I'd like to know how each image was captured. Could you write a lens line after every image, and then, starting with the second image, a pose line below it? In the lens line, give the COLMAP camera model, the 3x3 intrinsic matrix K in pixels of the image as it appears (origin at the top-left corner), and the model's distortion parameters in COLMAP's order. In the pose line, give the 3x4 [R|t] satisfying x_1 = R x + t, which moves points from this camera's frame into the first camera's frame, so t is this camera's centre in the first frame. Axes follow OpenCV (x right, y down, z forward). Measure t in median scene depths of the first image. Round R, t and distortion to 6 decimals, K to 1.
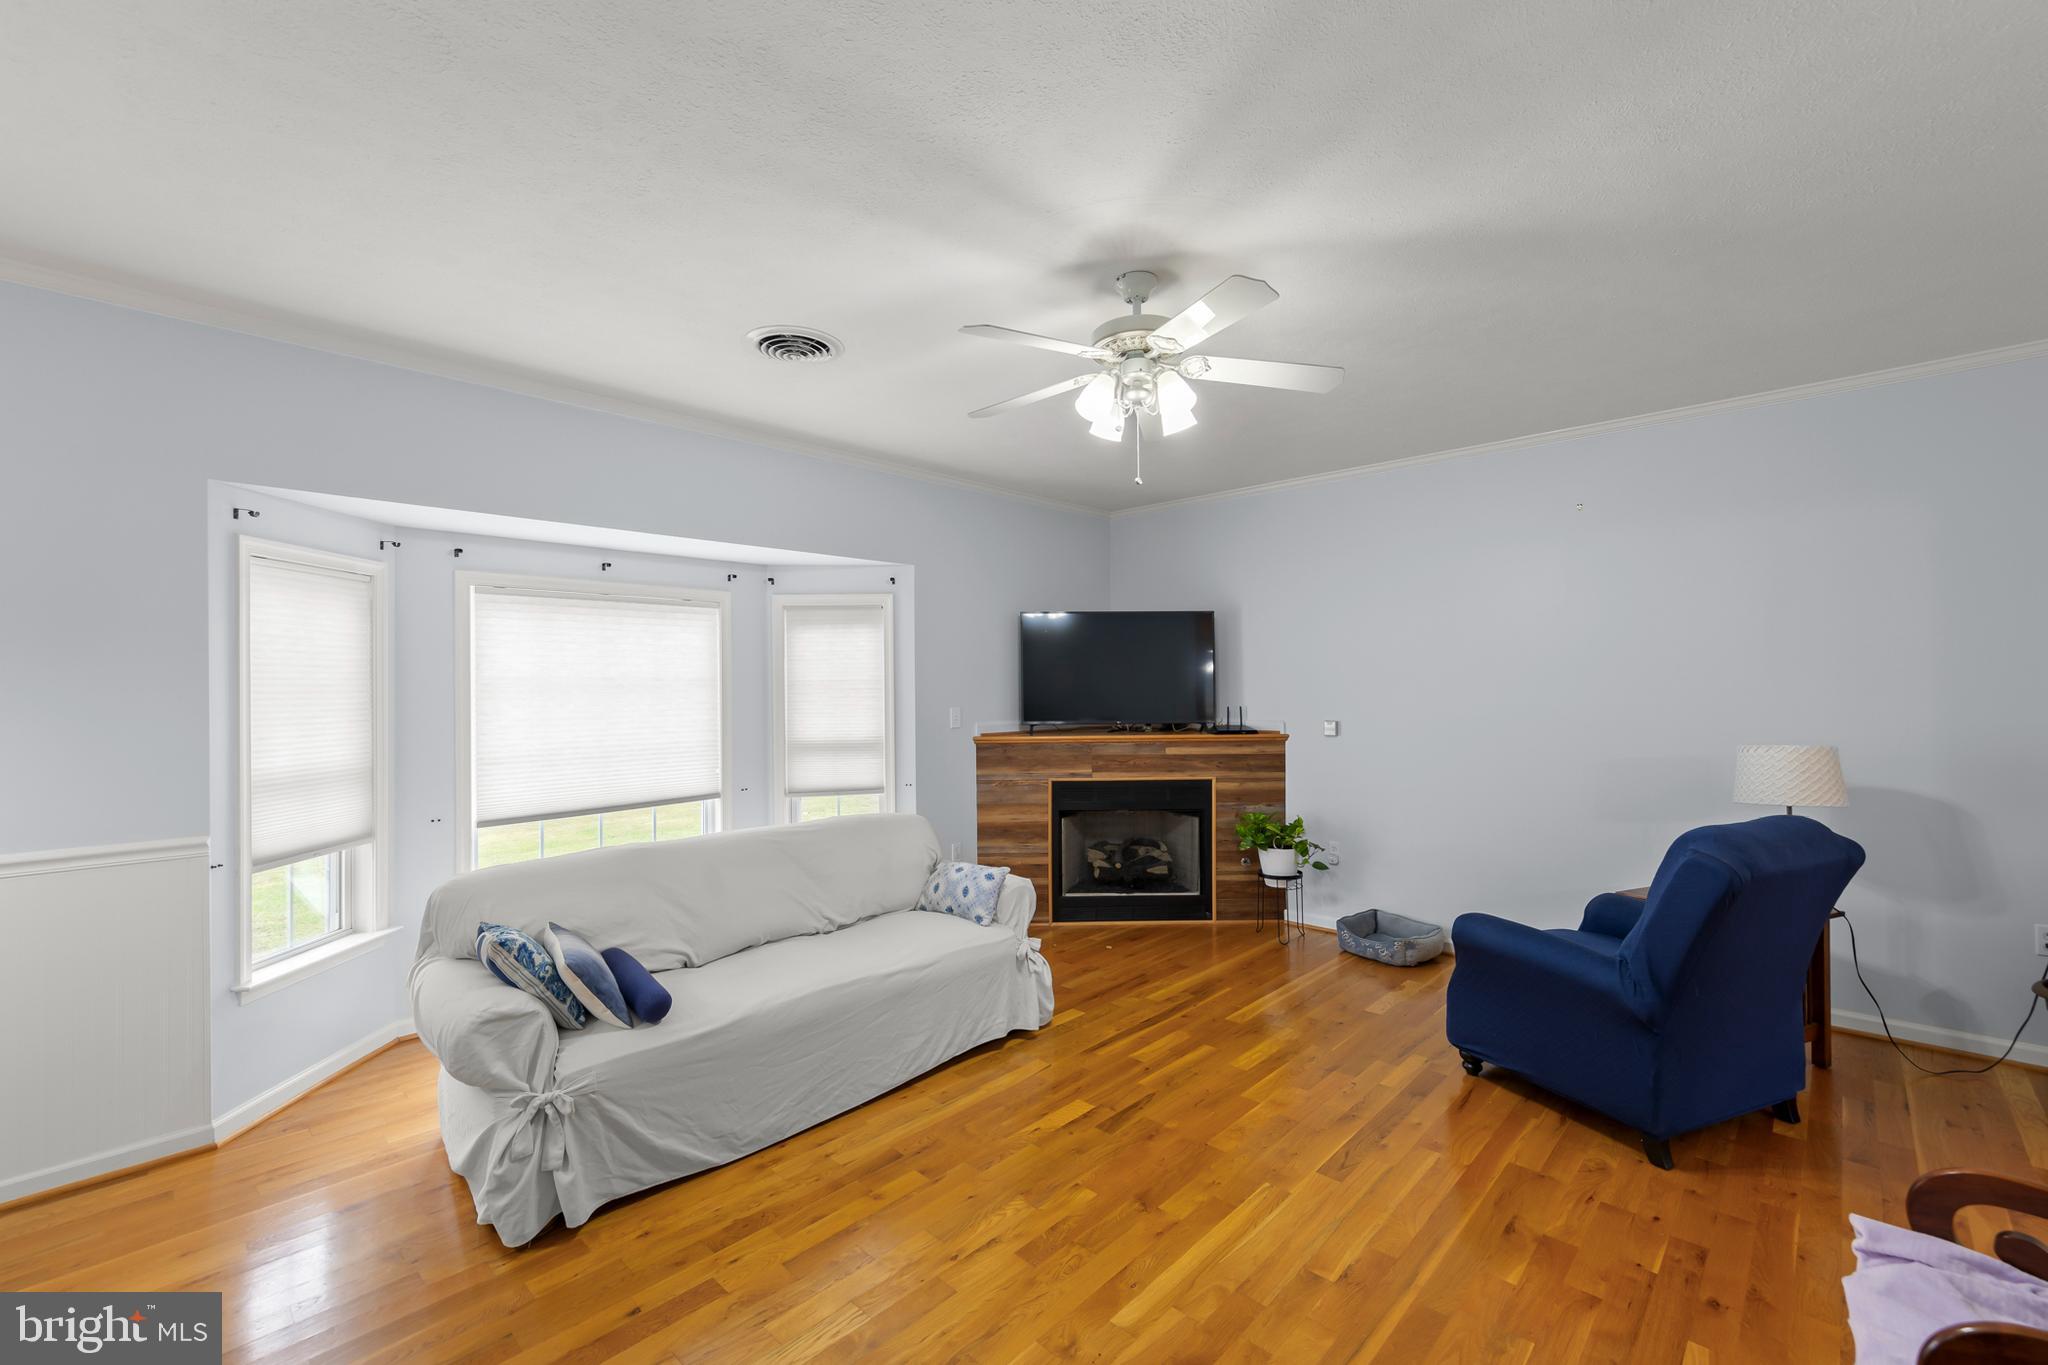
lens RADIAL K [[857.0, 0, 1032.8], [0, 857.0, 695.3], [0, 0, 1]] dist [0.005592, -0.000767]
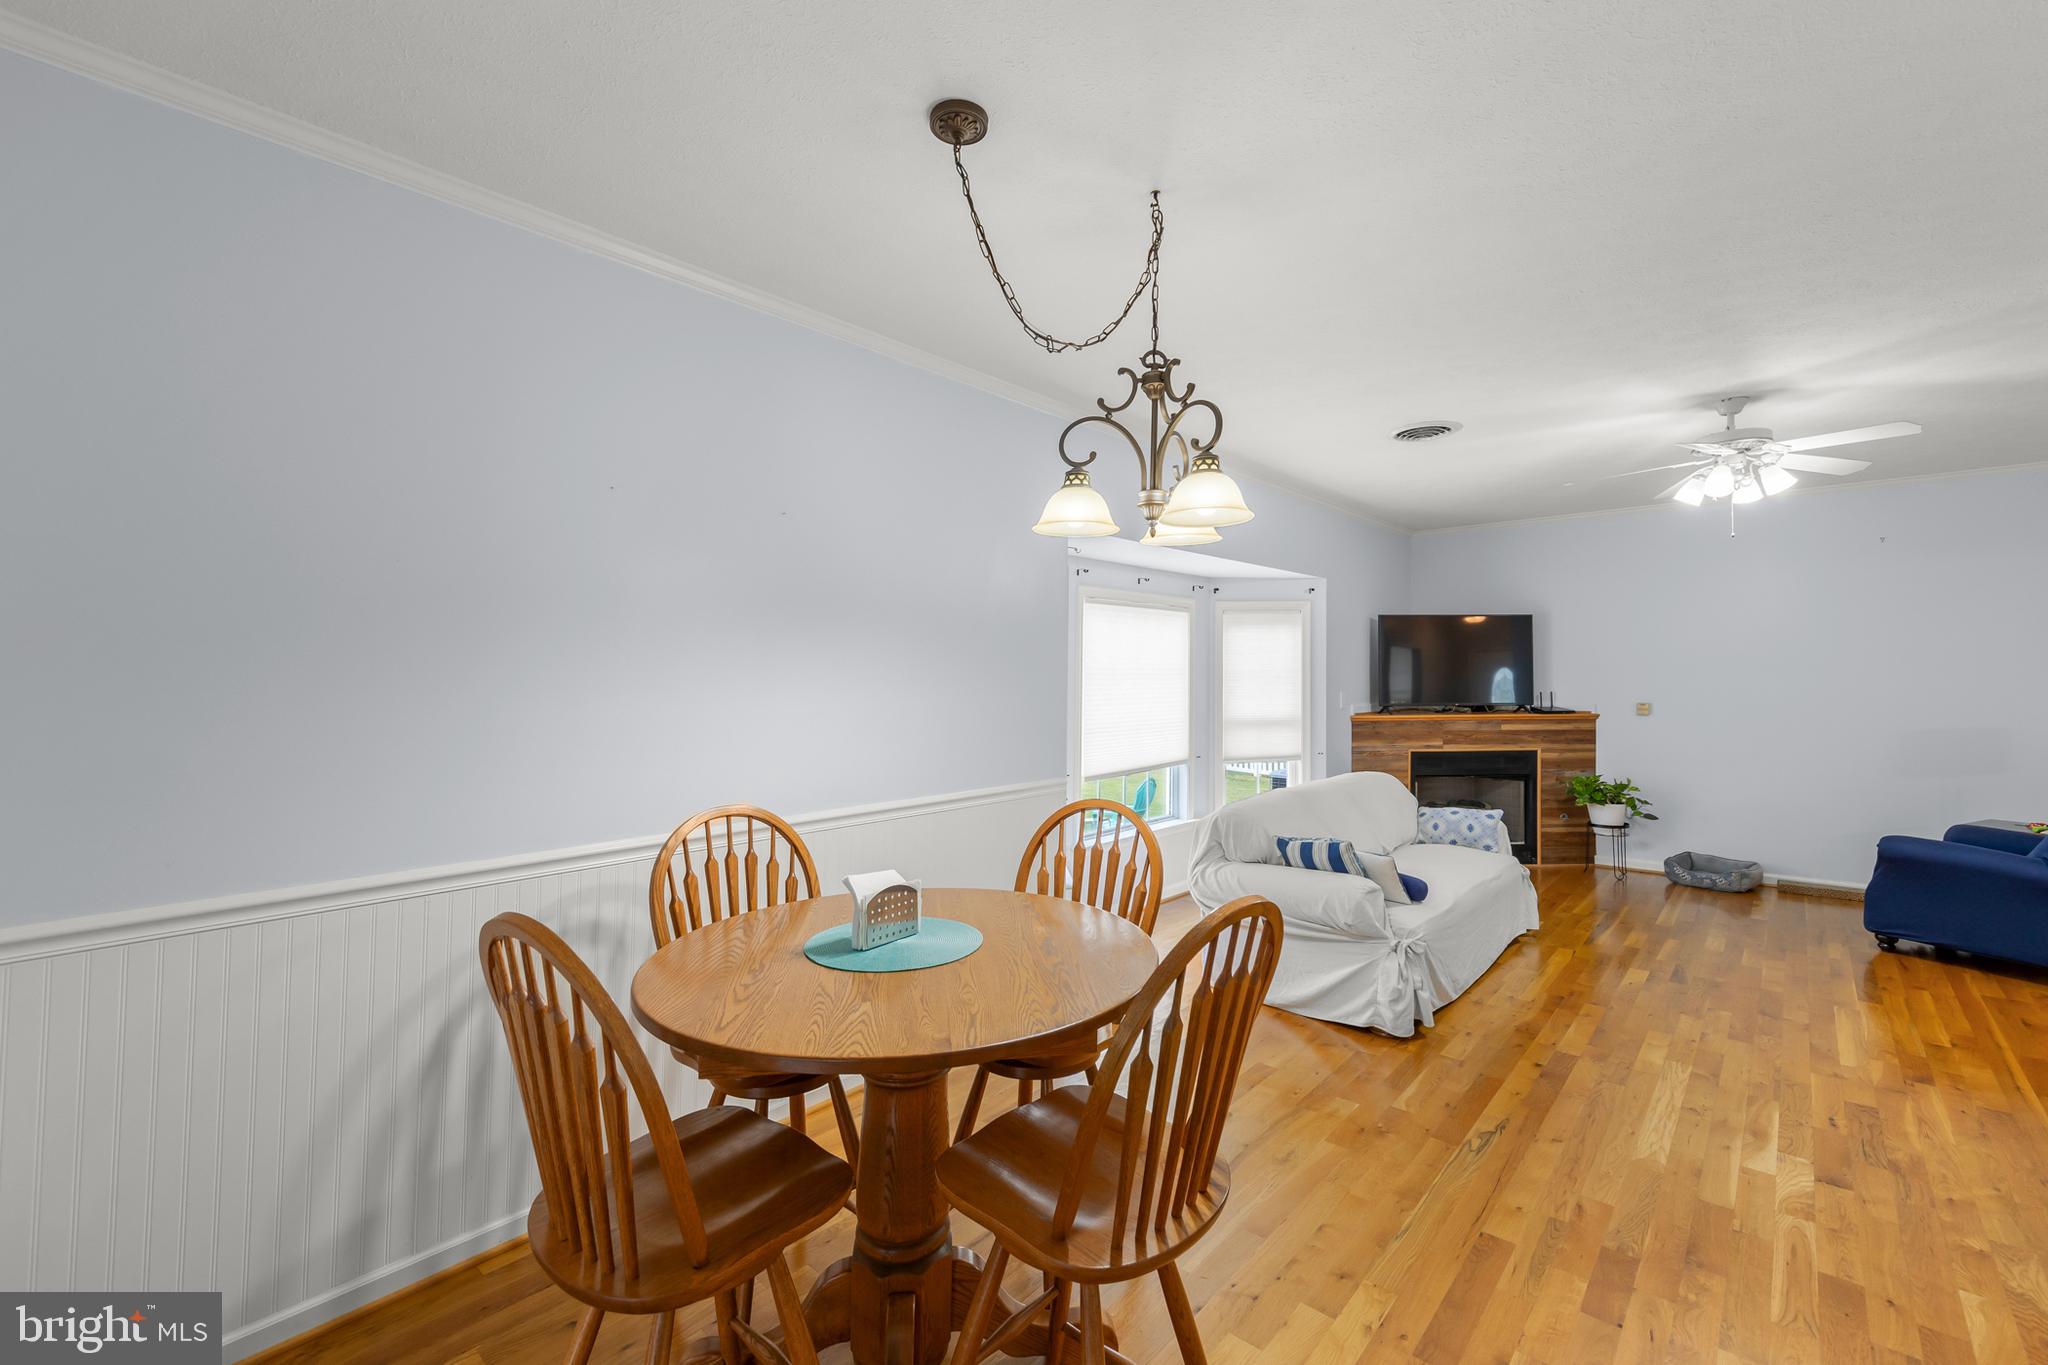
lens RADIAL K [[857.0, 0, 1028.4], [0, 857.0, 674.5], [0, 0, 1]] dist [0.005592, -0.000767]
pose [[0.999583, 0.001209, 0.028848, -0.567401], [-0.000784, 0.999891, -0.014766, 0.007554], [-0.028863, 0.014737, 0.999475, -0.223911]]
